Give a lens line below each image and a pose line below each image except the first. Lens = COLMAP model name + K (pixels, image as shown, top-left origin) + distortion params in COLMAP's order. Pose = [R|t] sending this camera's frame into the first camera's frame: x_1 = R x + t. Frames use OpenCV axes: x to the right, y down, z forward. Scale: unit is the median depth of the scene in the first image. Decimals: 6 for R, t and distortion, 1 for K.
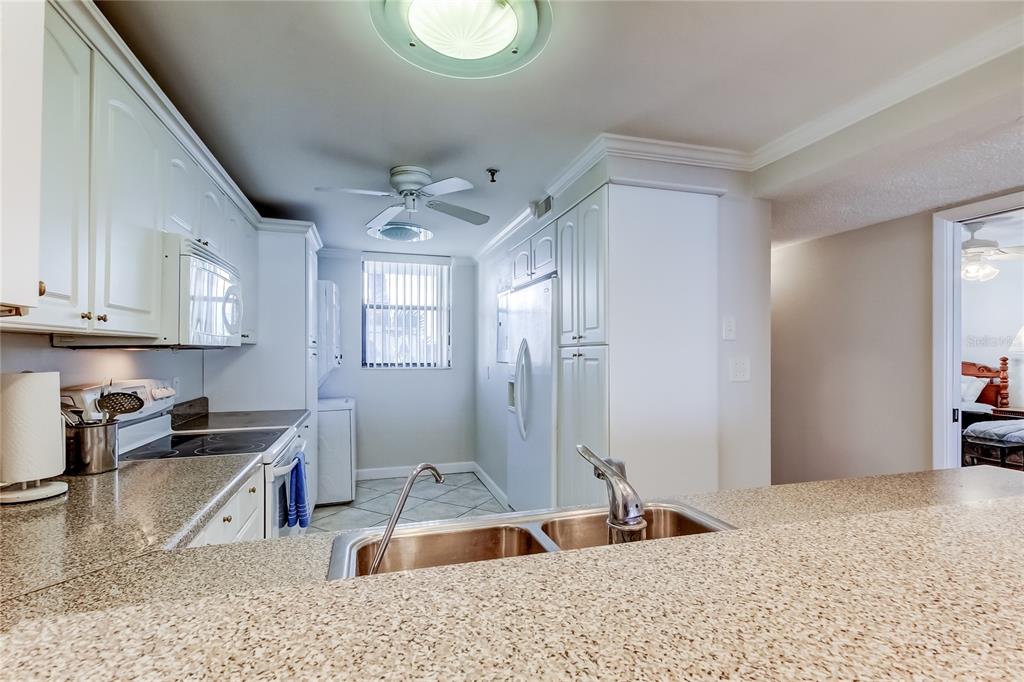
lens RADIAL K [[492.9, 0, 513.0], [0, 492.9, 353.0], [0, 0, 1]] dist [0.000988, 0.000148]
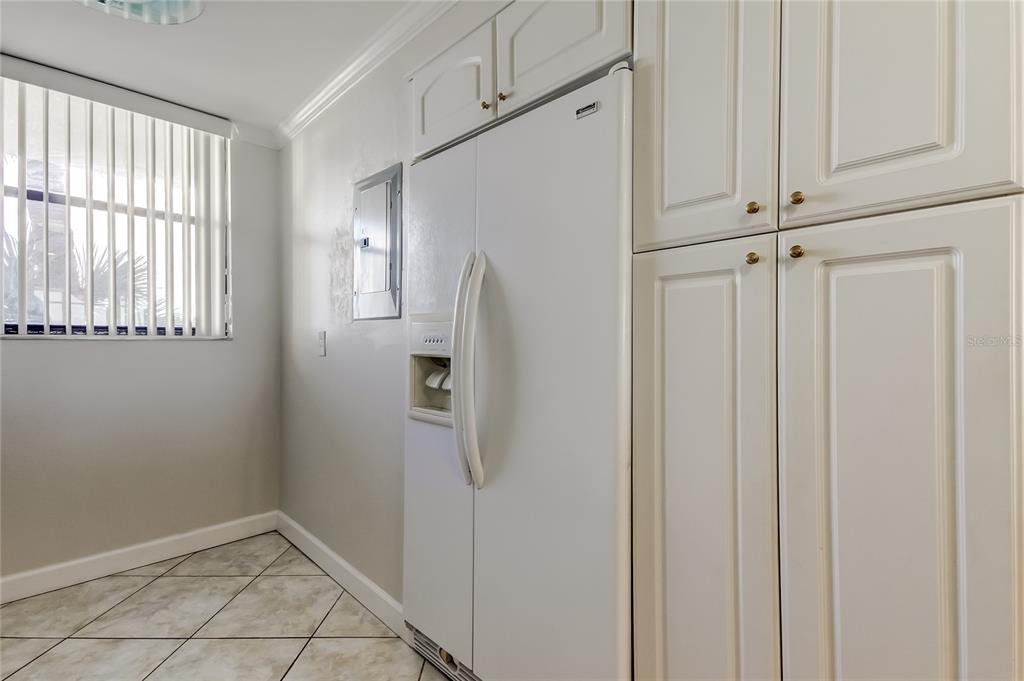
lens RADIAL K [[476.0, 0, 516.4], [0, 476.0, 341.8], [0, 0, 1]] dist [0.023350, -0.000110]
pose [[0.886010, -0.000156, 0.463665, -0.096059], [-0.001391, 0.999995, 0.002993, 0.032915], [-0.463663, -0.003297, 0.886005, 0.425263]]
